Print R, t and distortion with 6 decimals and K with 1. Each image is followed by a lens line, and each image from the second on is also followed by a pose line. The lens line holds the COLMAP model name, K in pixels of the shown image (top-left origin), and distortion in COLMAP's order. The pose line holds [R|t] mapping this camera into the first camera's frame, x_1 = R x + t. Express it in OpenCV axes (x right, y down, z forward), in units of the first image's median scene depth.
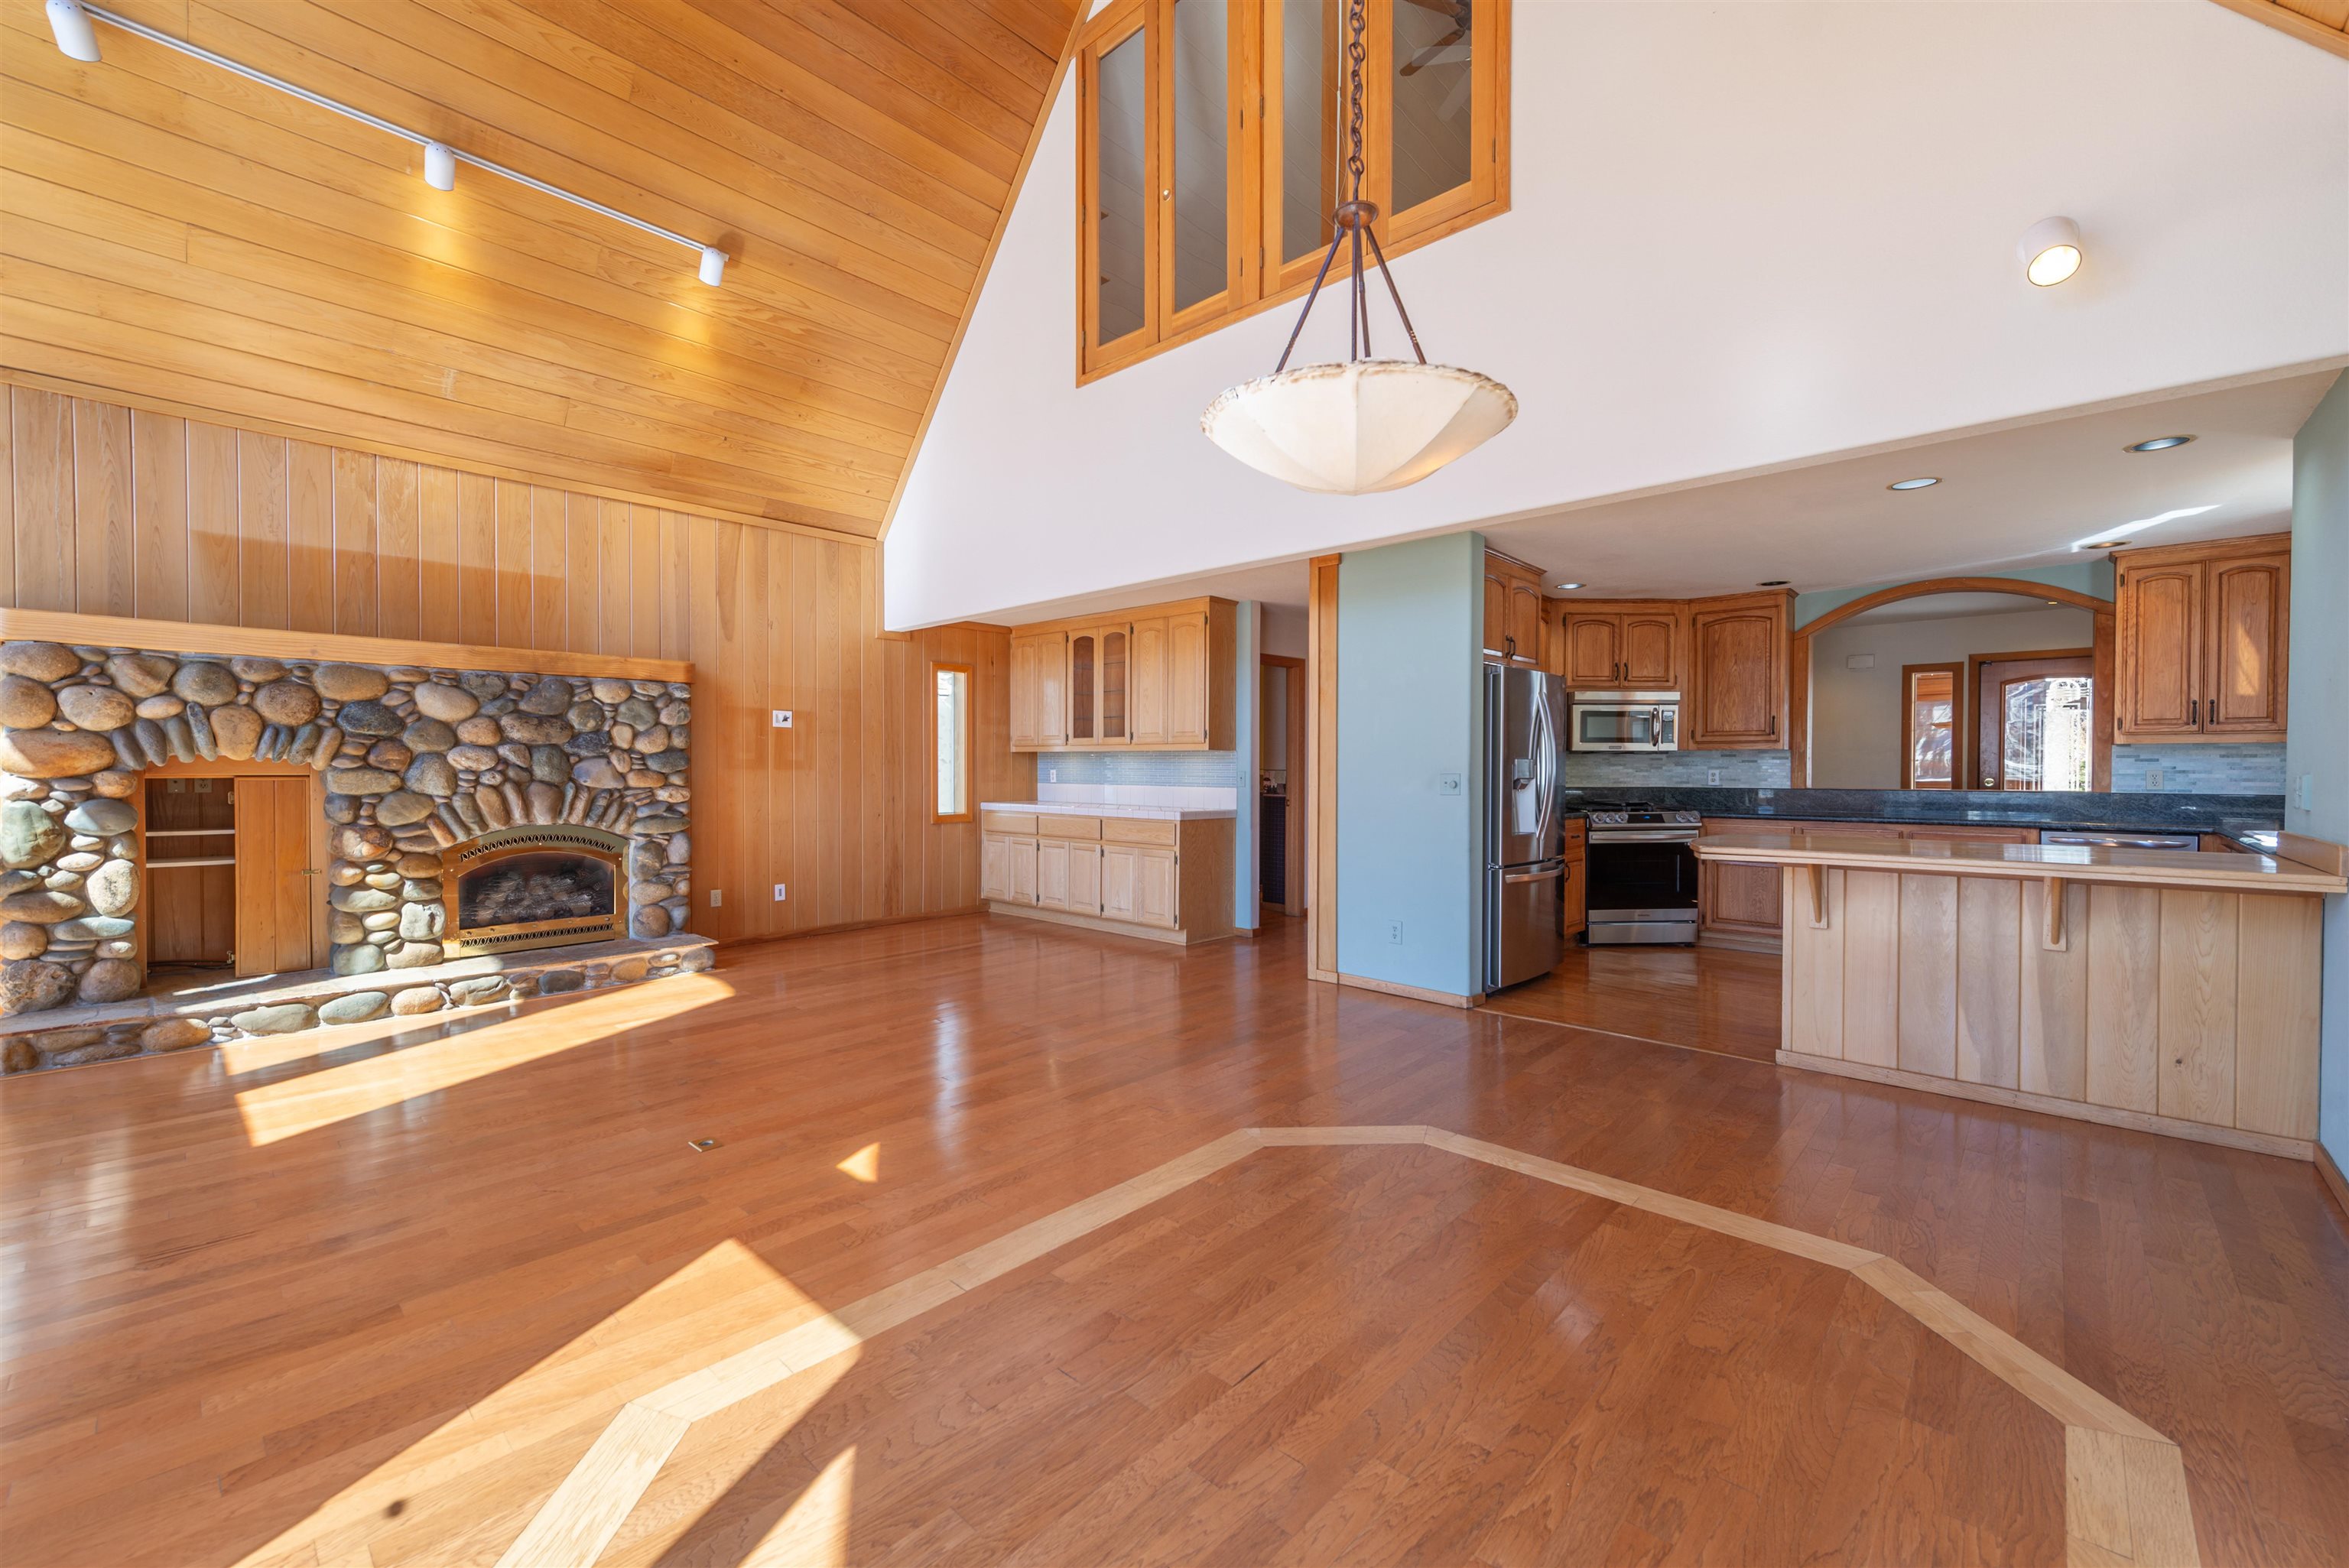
lens RADIAL K [[929.5, 0, 1182.8], [0, 929.5, 775.0], [0, 0, 1]] dist [0.013899, -0.000024]
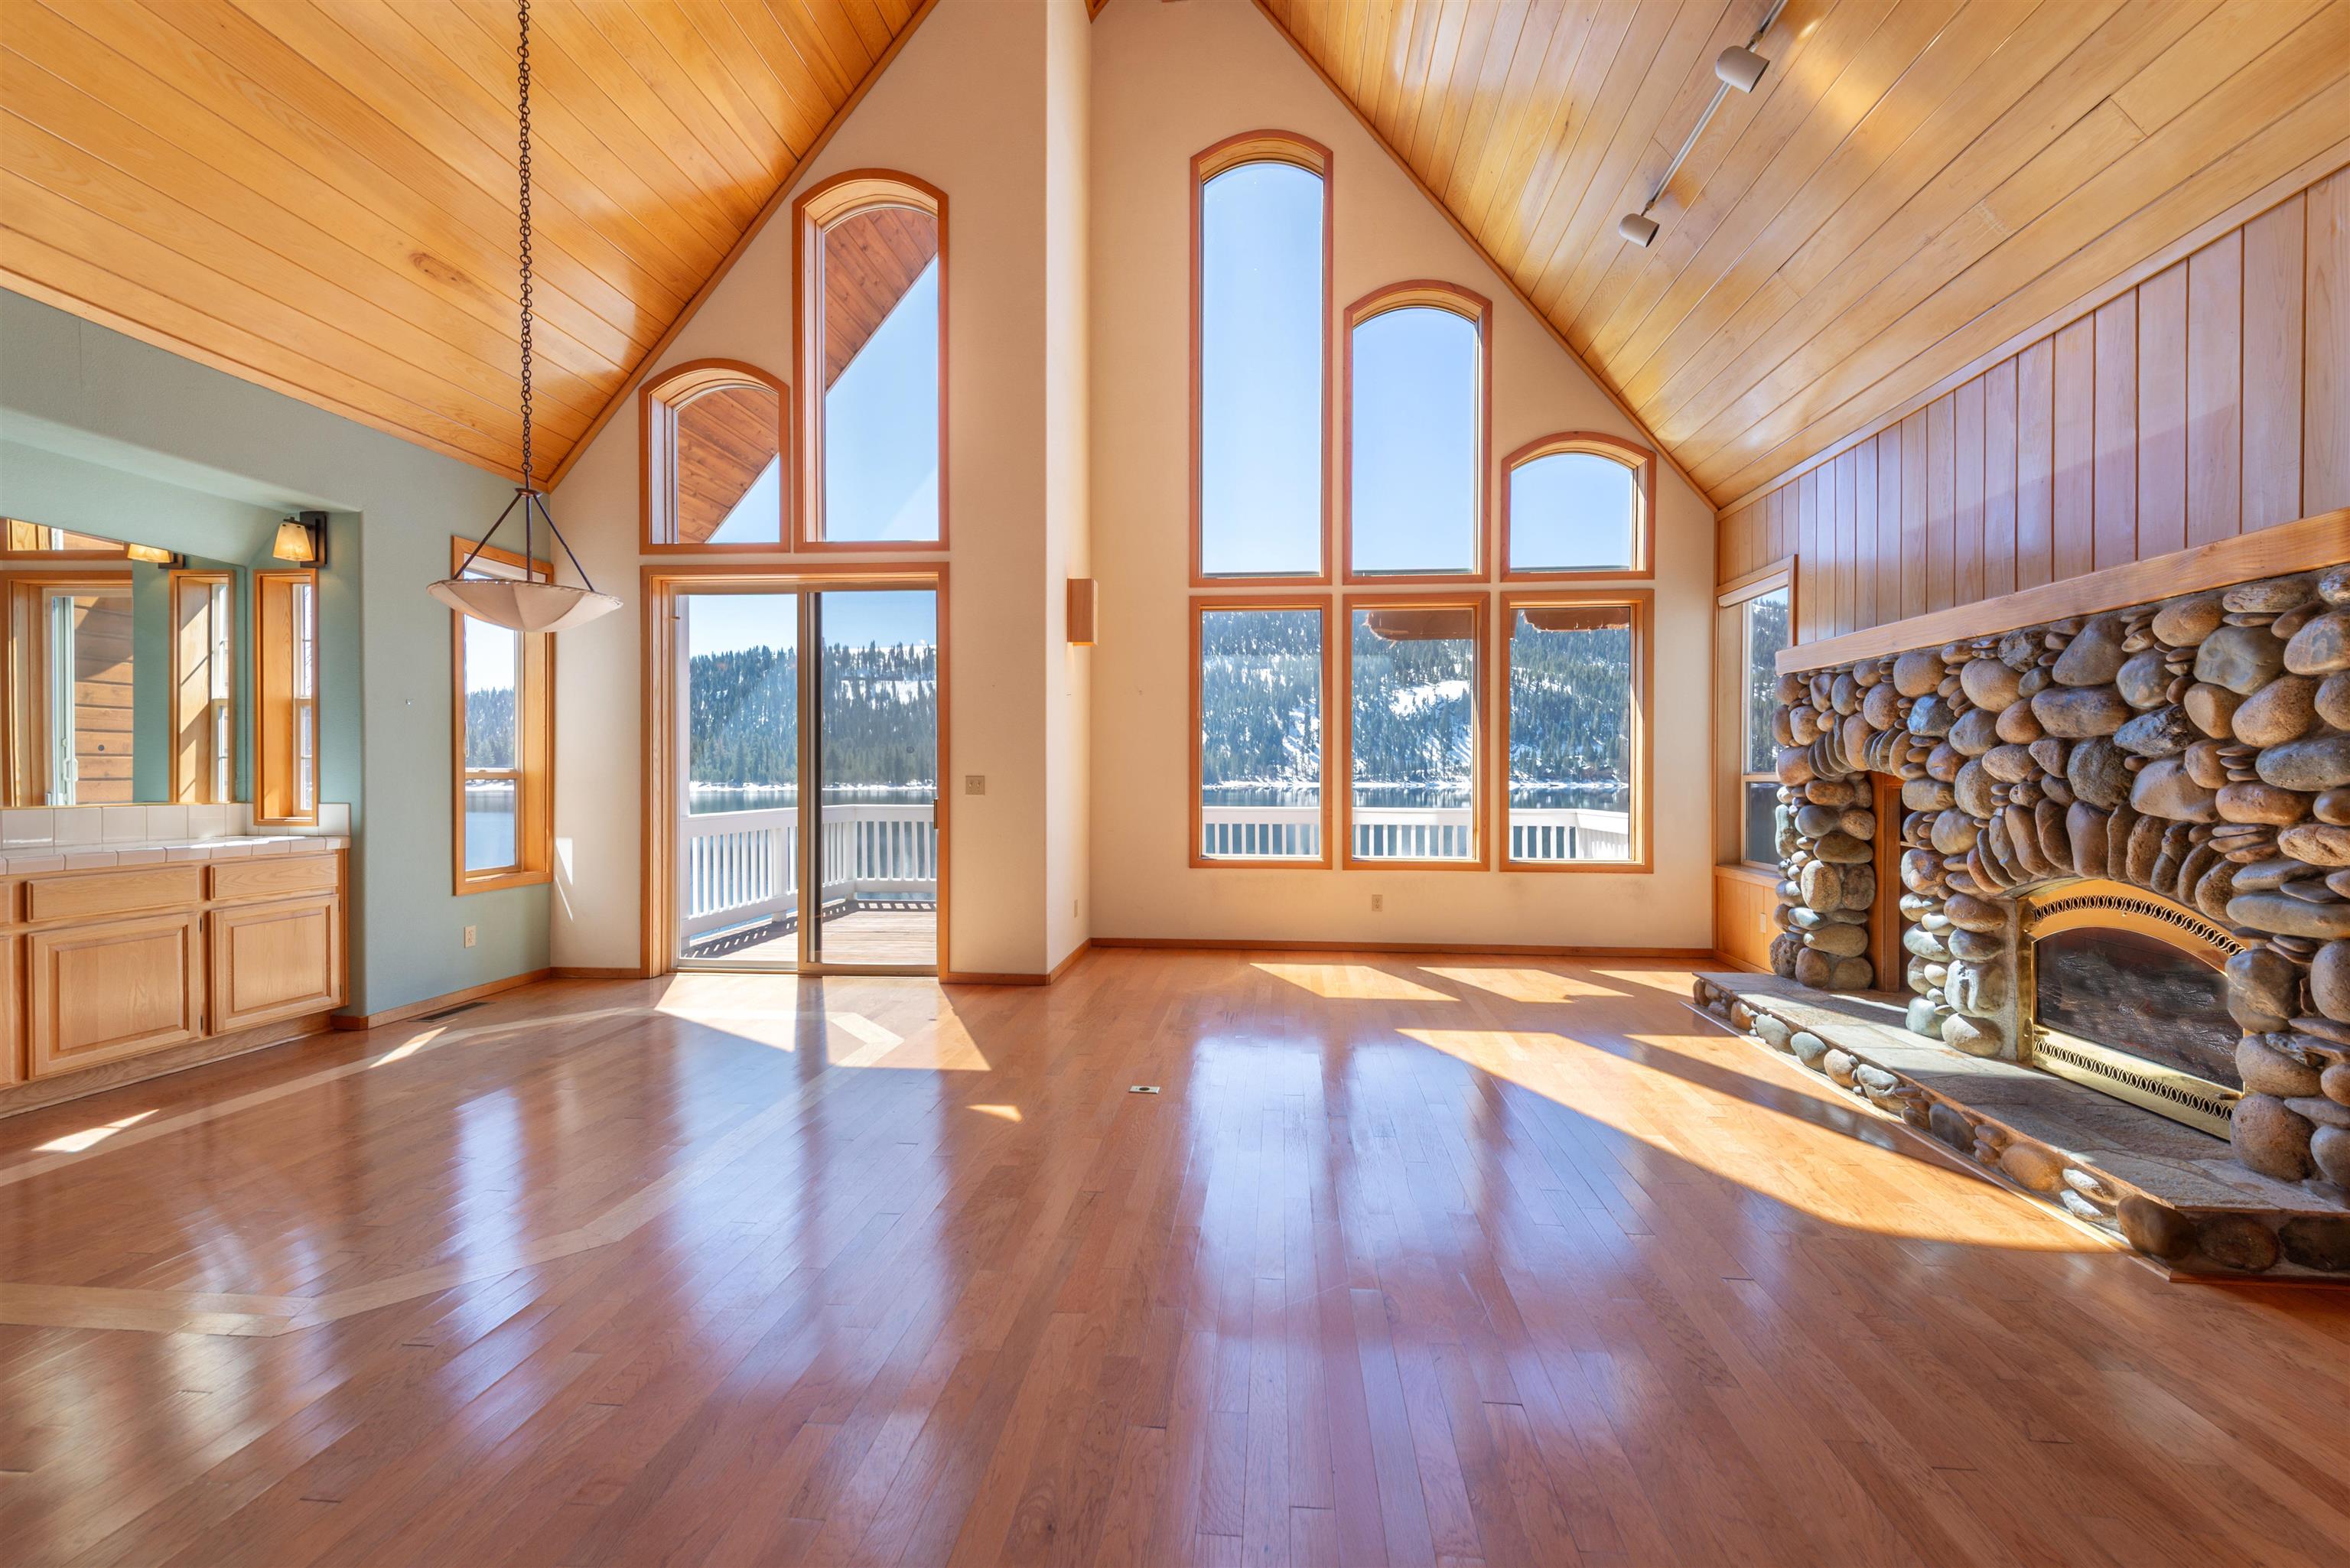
lens RADIAL K [[929.9, 0, 1204.5], [0, 929.9, 813.5], [0, 0, 1]] dist [0.013899, -0.000024]
pose [[-0.782269, 0.022107, -0.622549, 0.100188], [-0.009260, 0.998847, 0.047105, -0.008693], [0.622872, 0.042613, -0.781162, 1.174119]]
